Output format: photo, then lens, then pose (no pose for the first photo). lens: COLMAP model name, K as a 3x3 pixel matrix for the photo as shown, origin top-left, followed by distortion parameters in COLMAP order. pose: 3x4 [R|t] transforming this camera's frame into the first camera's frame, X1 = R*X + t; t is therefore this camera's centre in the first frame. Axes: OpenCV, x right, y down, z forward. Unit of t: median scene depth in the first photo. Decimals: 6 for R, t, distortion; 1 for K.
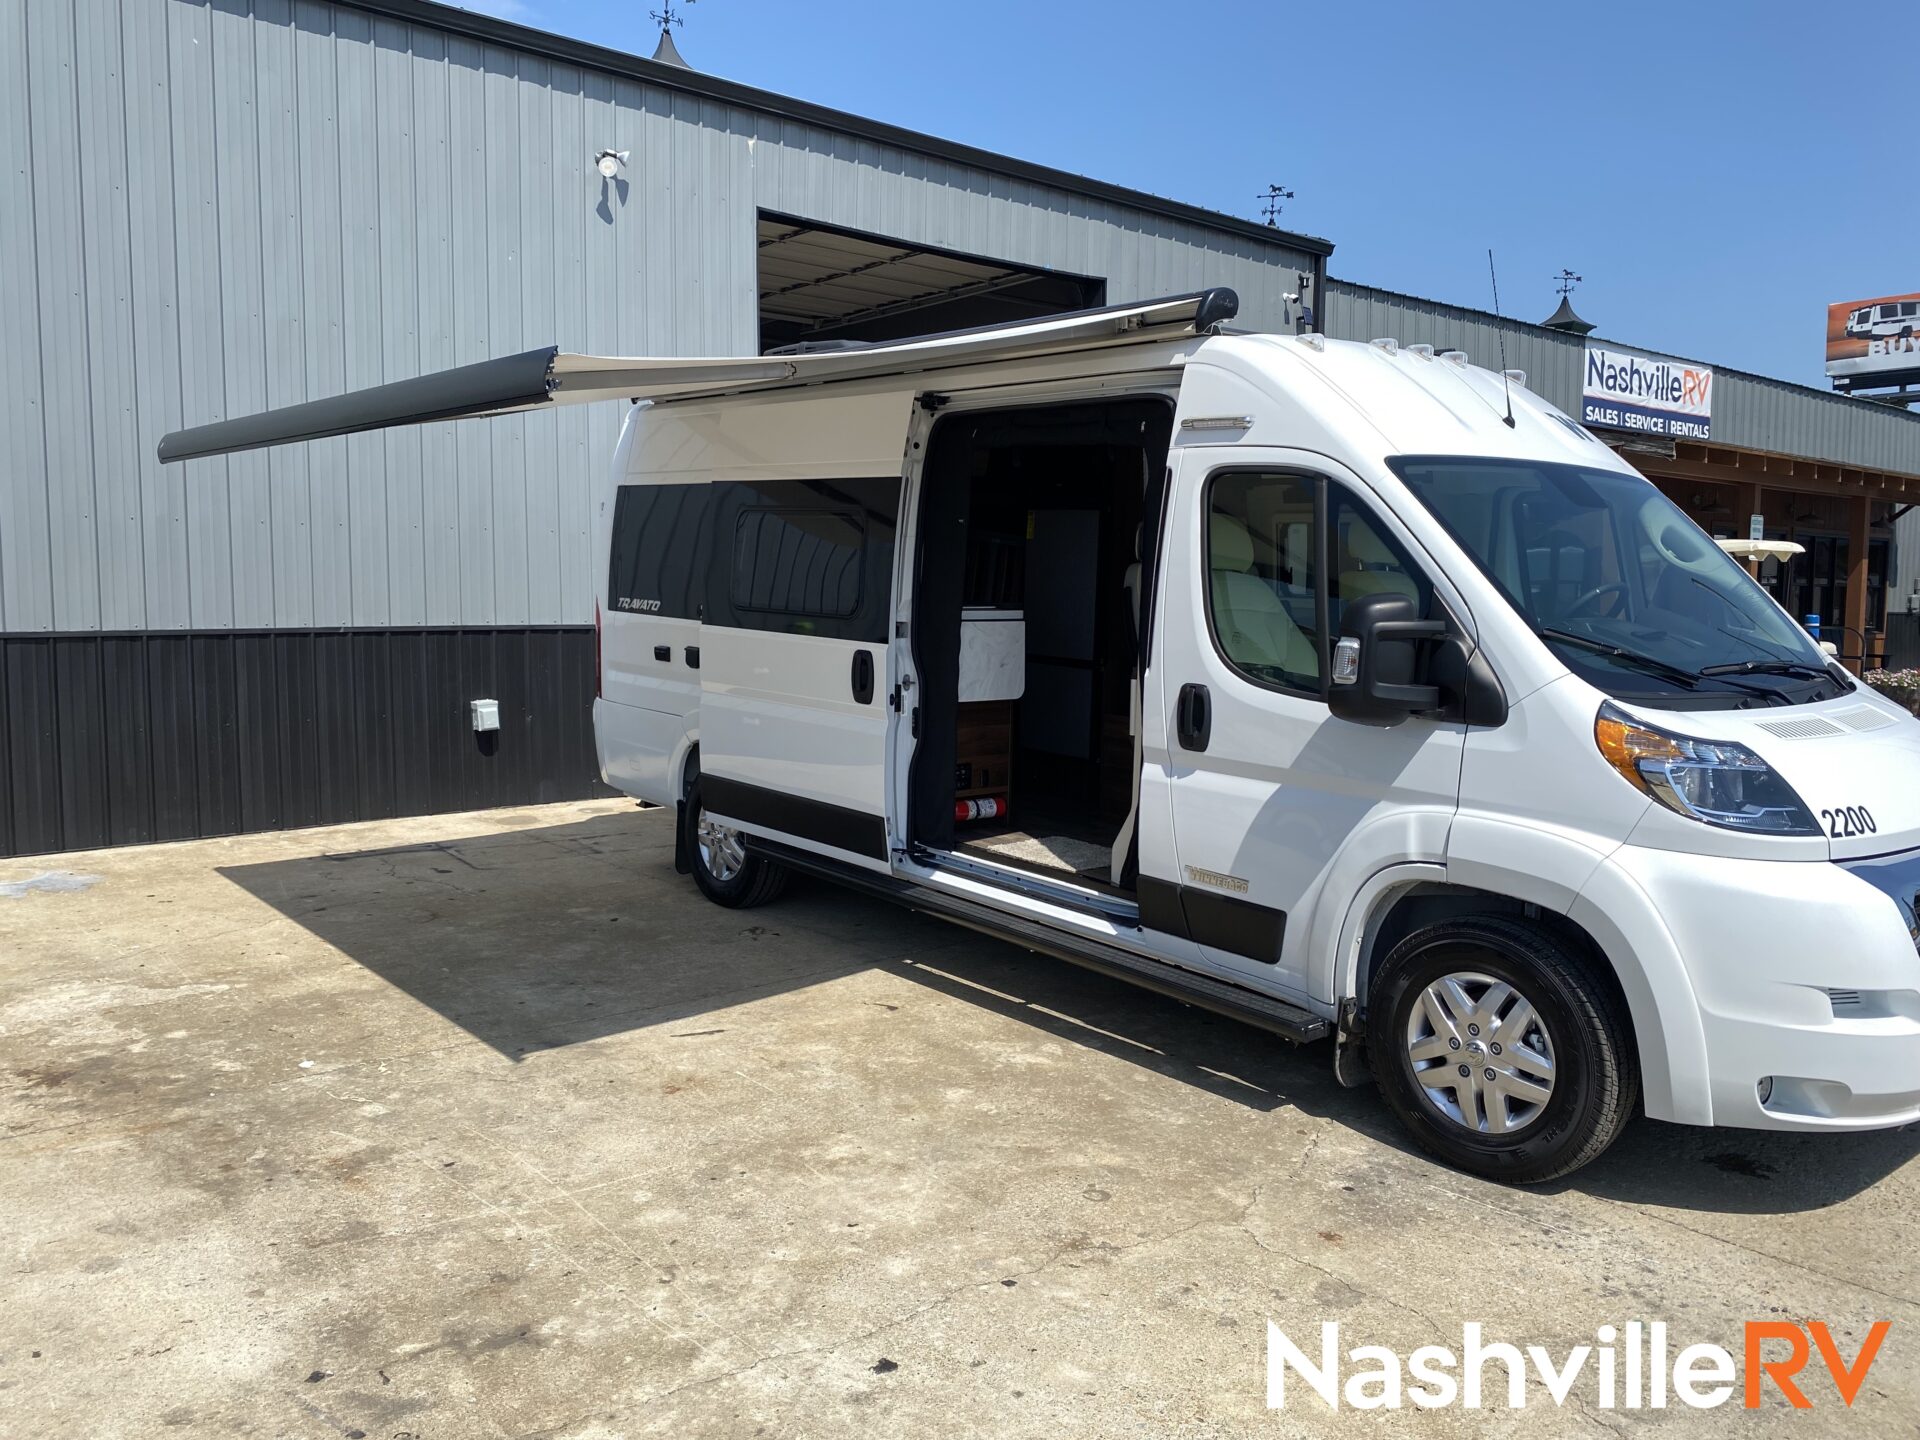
lens RADIAL K [[1433.4, 0, 789.3], [0, 1433.4, 727.4], [0, 0, 1]] dist [0.034493, -0.037668]
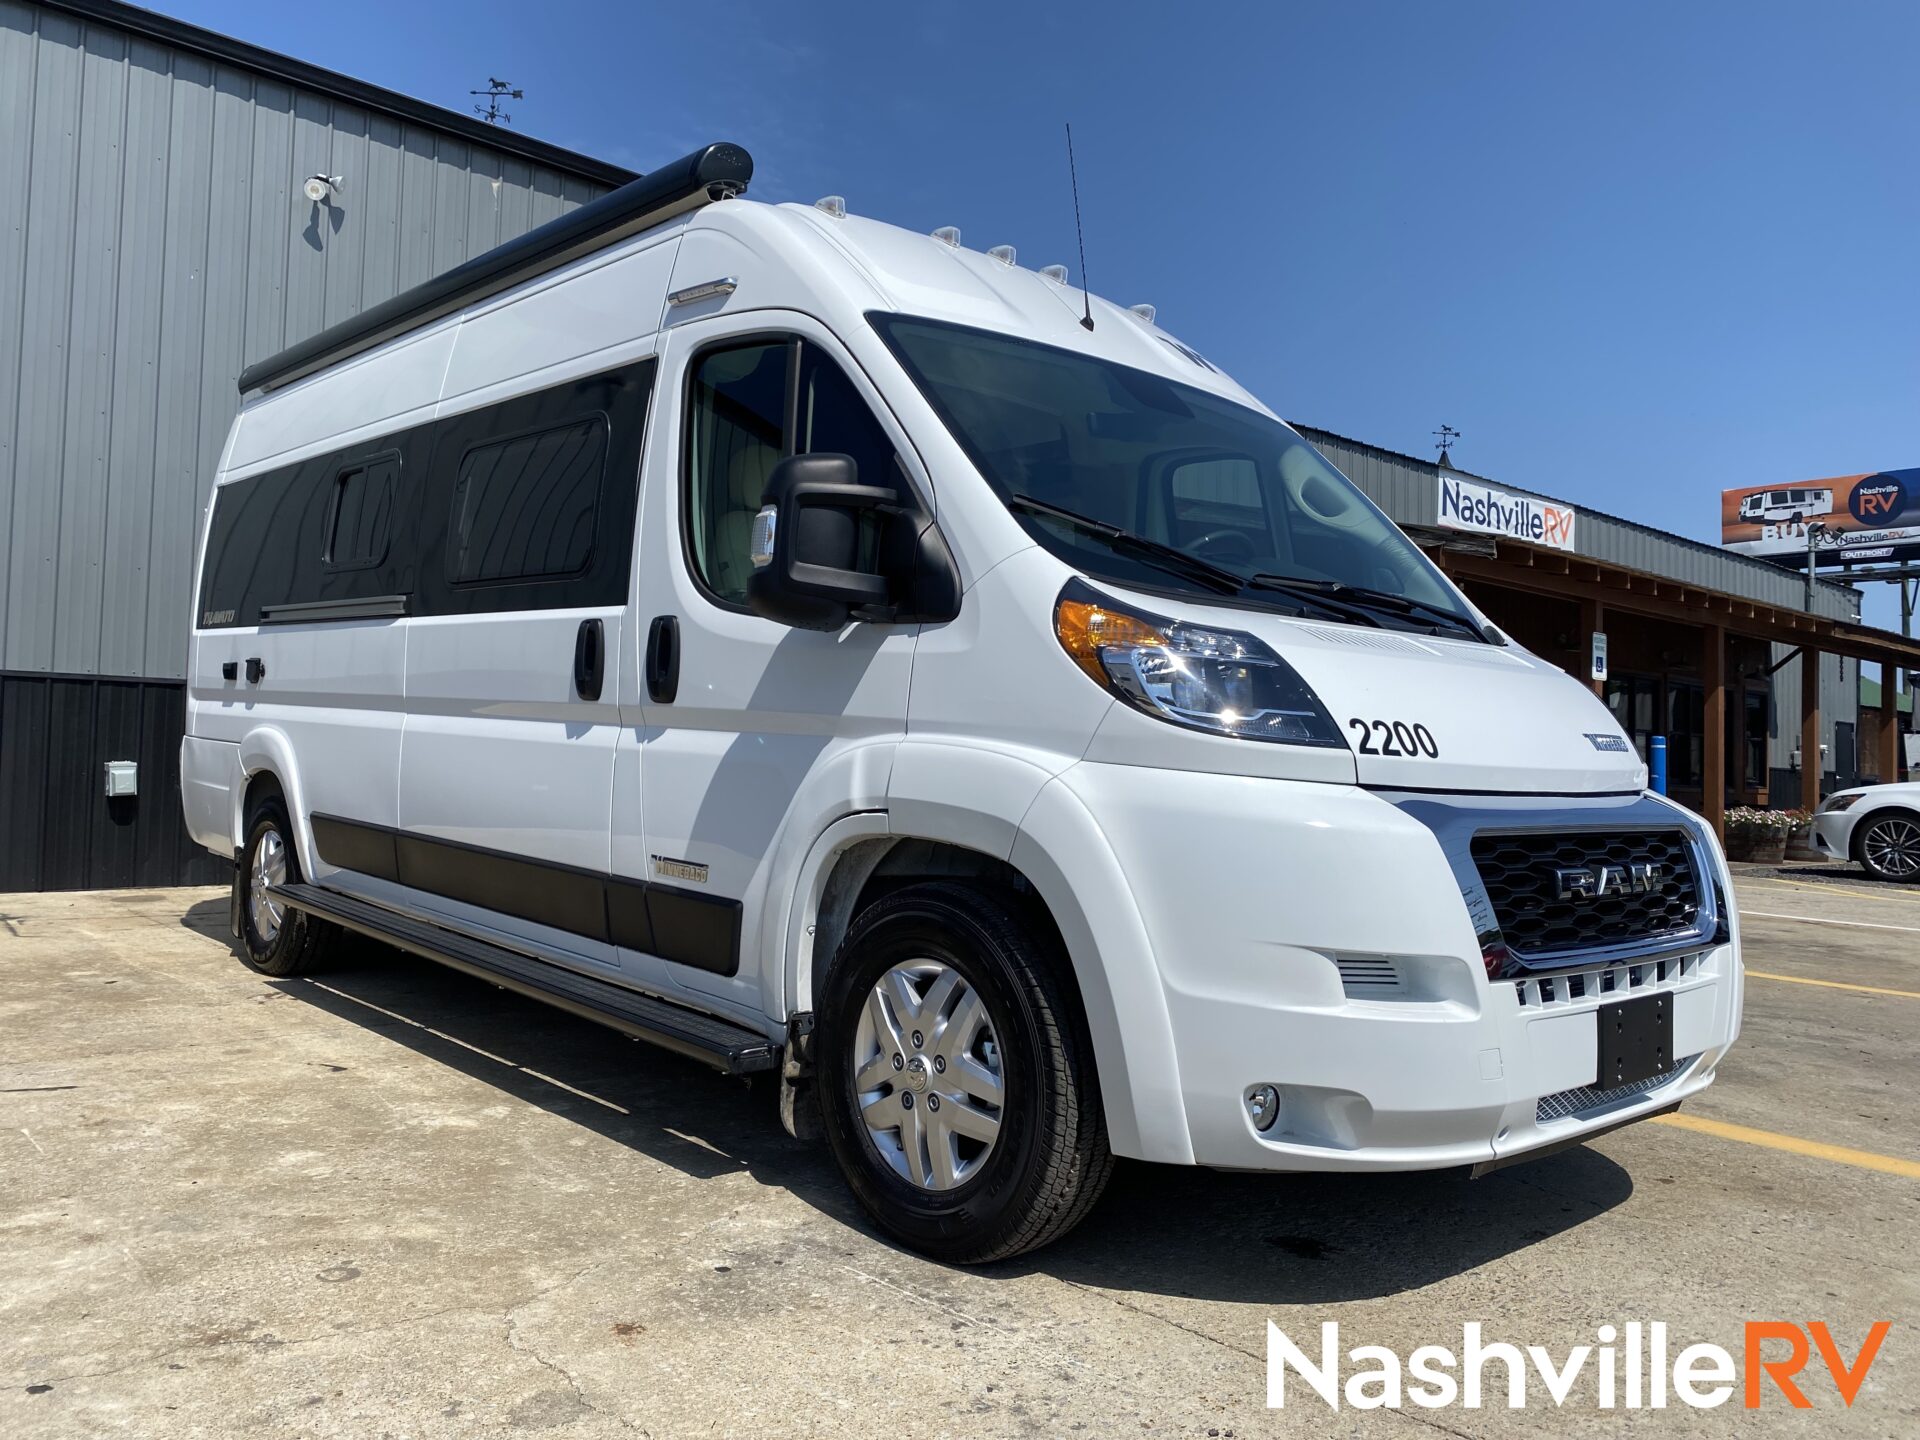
lens RADIAL K [[1475.2, 0, 764.6], [0, 1475.2, 711.9], [0, 0, 1]] dist [0.049286, -0.081084]
pose [[0.998996, 0.023510, 0.038129, 0.338625], [-0.018745, 0.992497, -0.120827, 0.127505], [-0.040684, 0.119991, 0.991941, 0.239167]]
